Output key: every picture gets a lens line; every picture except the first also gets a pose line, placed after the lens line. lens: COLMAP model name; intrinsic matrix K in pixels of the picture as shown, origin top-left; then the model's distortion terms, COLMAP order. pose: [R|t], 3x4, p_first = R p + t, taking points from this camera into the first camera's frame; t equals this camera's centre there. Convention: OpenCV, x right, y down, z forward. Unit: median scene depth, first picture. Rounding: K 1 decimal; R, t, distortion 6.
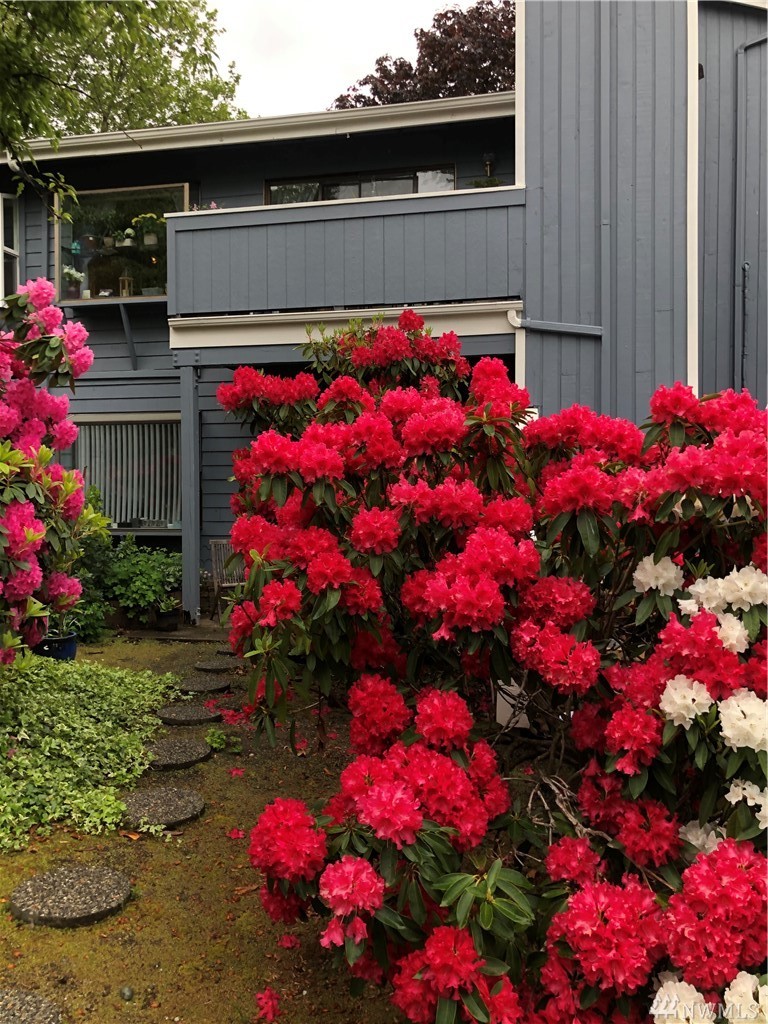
lens RADIAL K [[834.0, 0, 379.8], [0, 834.0, 503.6], [0, 0, 1]] dist [0.022398, -0.015150]
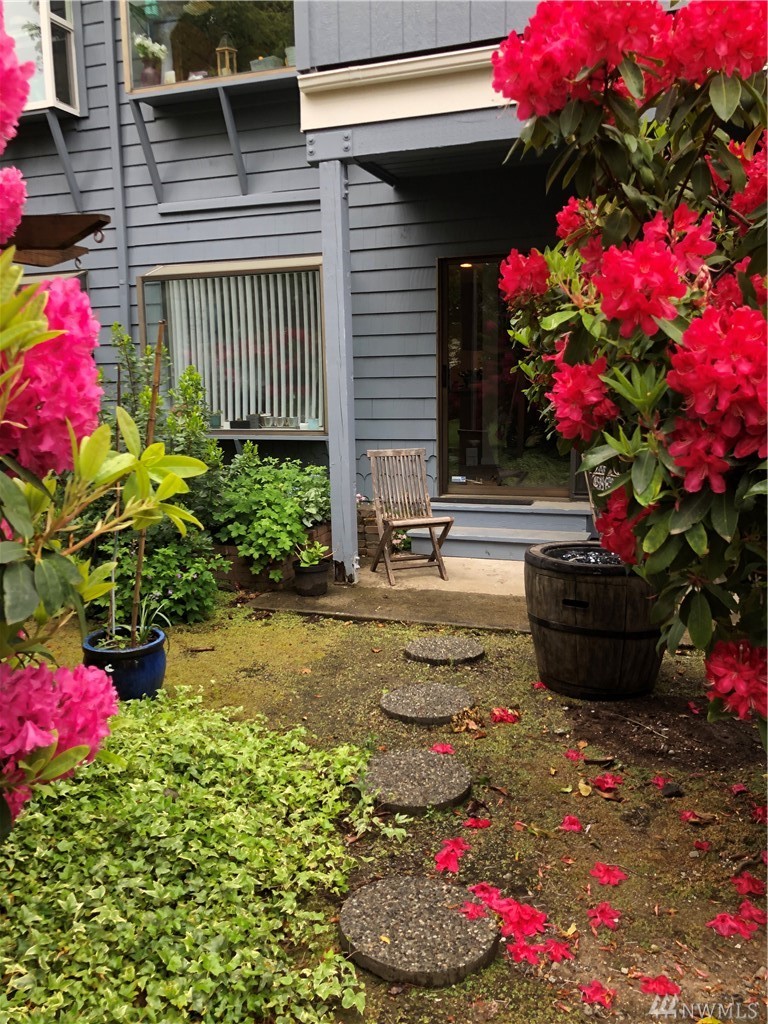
lens RADIAL K [[834.0, 0, 391.7], [0, 834.0, 514.0], [0, 0, 1]] dist [0.022398, -0.015150]
pose [[0.993291, 0.002686, -0.115612, -0.099711], [0.014590, 0.988831, 0.148326, -0.002168], [0.114720, -0.149018, 0.982157, 0.322724]]
